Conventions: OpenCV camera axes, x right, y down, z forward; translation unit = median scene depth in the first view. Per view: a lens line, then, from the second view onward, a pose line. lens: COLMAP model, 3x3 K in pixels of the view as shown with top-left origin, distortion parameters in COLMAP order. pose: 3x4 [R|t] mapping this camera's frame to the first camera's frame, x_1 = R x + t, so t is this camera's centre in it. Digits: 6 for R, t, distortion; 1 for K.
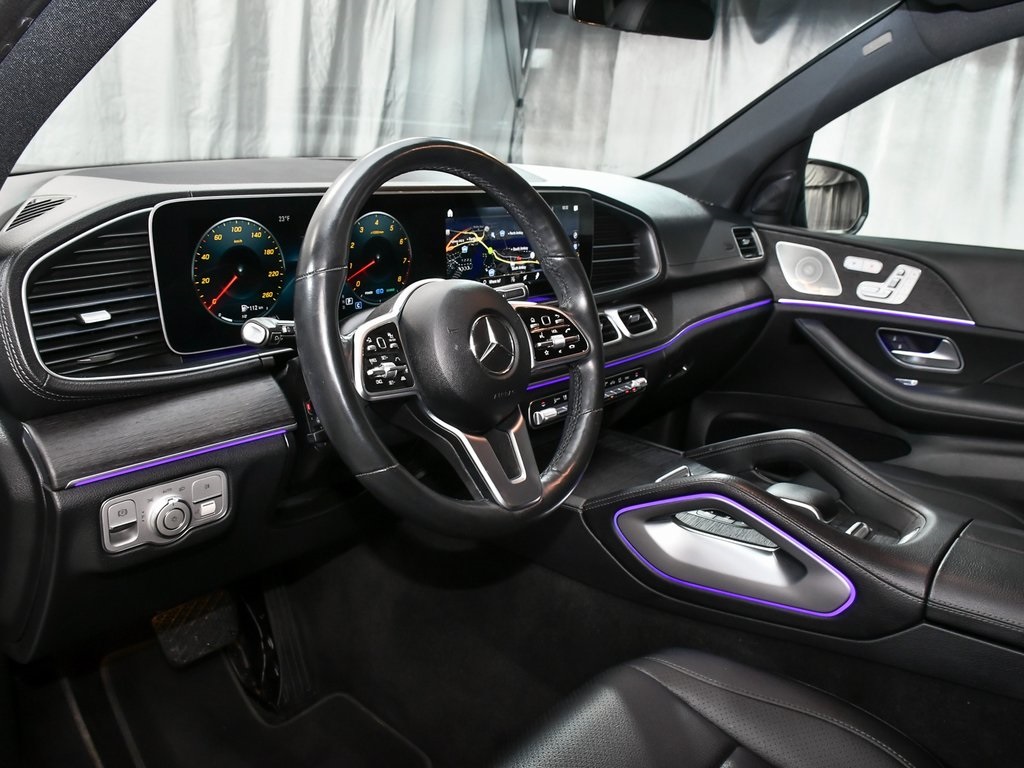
lens RADIAL K [[851.2, 0, 514.7], [0, 851.2, 389.9], [0, 0, 1]] dist [-0.006822, 0.008762]
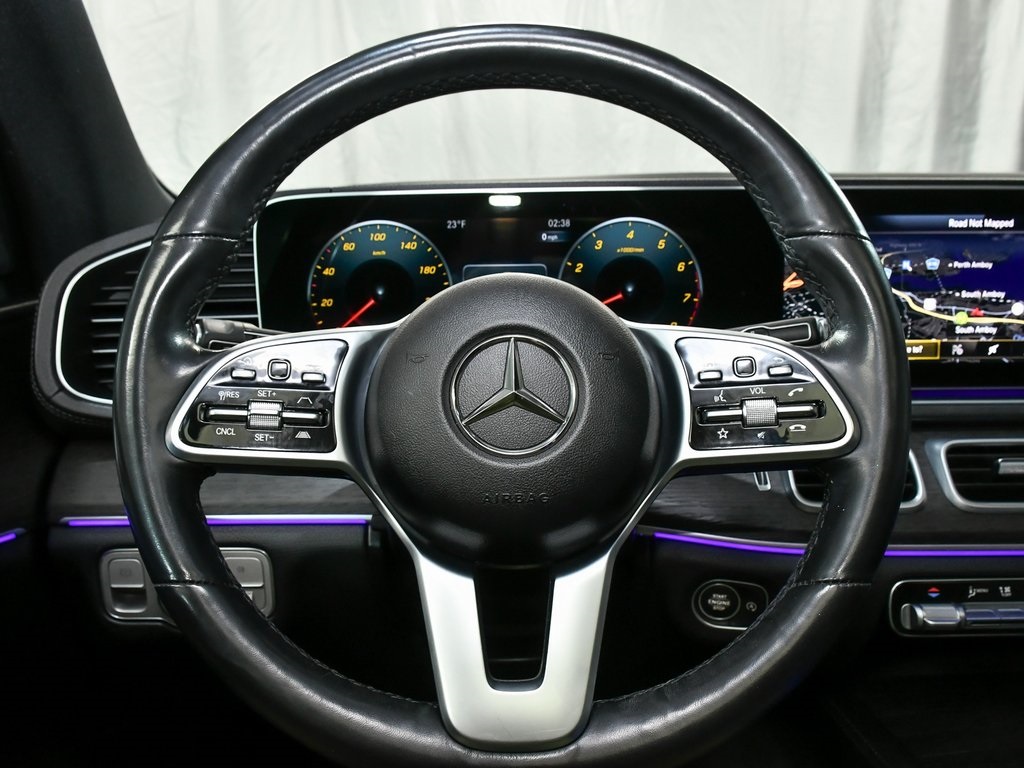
lens RADIAL K [[851.2, 0, 511.1], [0, 851.2, 385.7], [0, 0, 1]] dist [-0.006822, 0.008762]
pose [[0.651516, 0.074059, -0.755011, 0.224166], [-0.171877, 0.983755, -0.051820, -0.031790], [0.738908, 0.163530, 0.653661, 0.450928]]
